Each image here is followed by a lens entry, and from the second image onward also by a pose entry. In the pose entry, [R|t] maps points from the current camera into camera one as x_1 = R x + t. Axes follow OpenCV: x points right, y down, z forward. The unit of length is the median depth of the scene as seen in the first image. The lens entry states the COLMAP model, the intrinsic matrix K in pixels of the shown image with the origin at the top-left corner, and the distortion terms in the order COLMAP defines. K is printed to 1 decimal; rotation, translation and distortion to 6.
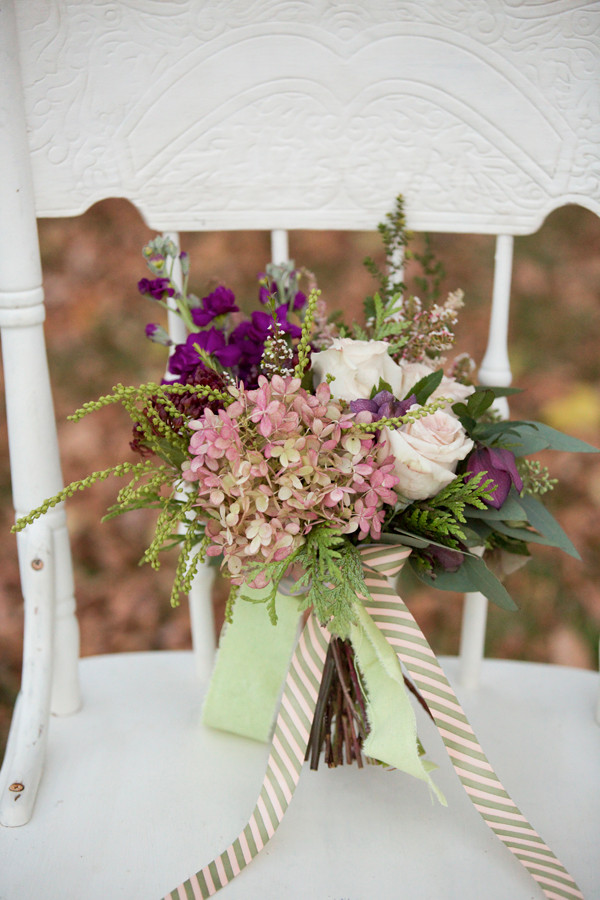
lens RADIAL K [[2668.2, 0, 298.4], [0, 2668.2, 450.8], [0, 0, 1]] dist [0.308177, 0.000000]
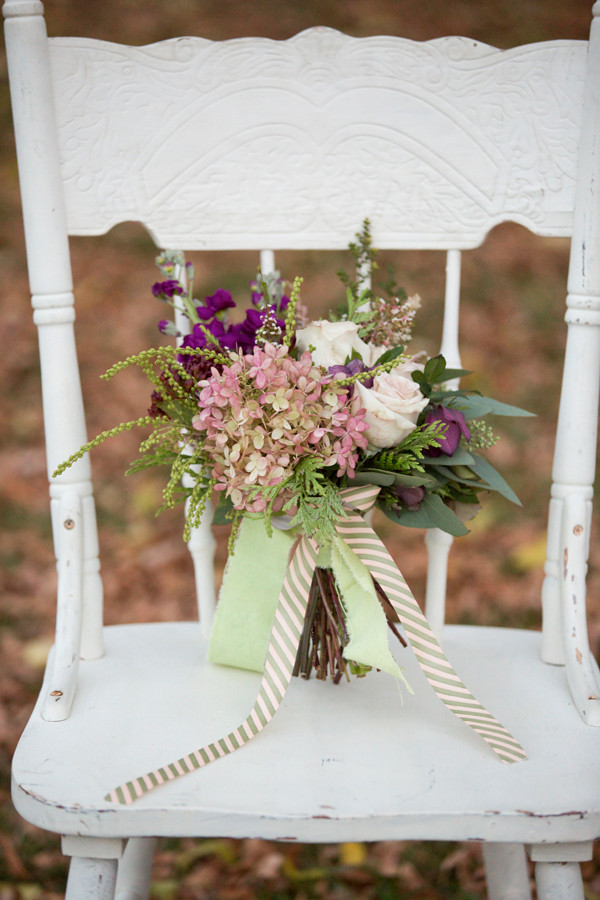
lens RADIAL K [[3214.0, 0, 296.7], [0, 3214.0, 441.3], [0, 0, 1]] dist [0.849819, 0.000000]
pose [[0.999814, -0.014362, 0.012850, -0.014147], [0.016005, 0.990222, -0.138576, 0.211550], [-0.010734, 0.138756, 0.990268, -0.443600]]
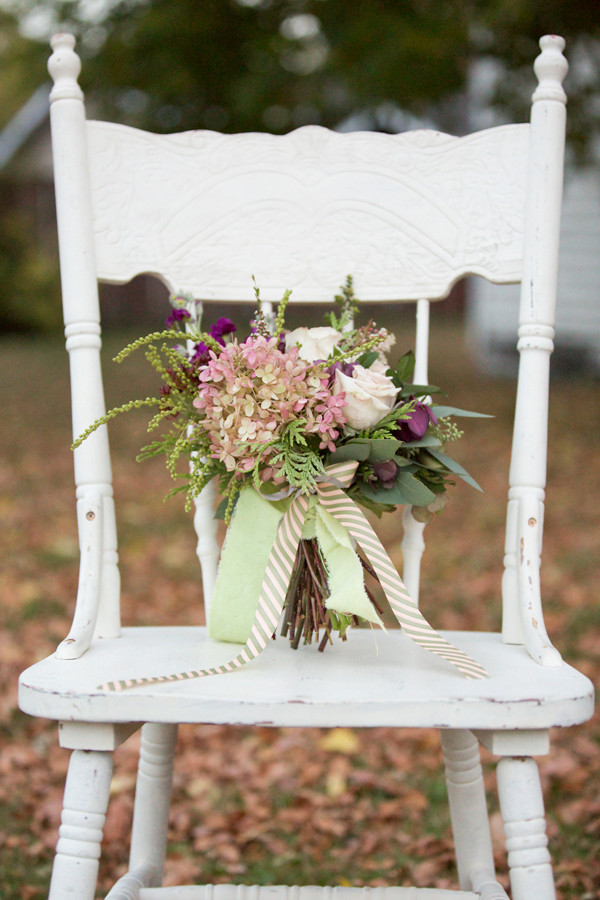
lens RADIAL K [[1966.1, 0, 301.0], [0, 1966.1, 458.0], [0, 0, 1]] dist [0.060331, 0.000000]
pose [[0.999874, -0.011864, -0.010540, 0.022442], [0.007377, 0.935510, -0.353224, 0.381124], [0.014051, 0.353102, 0.935479, 0.042888]]
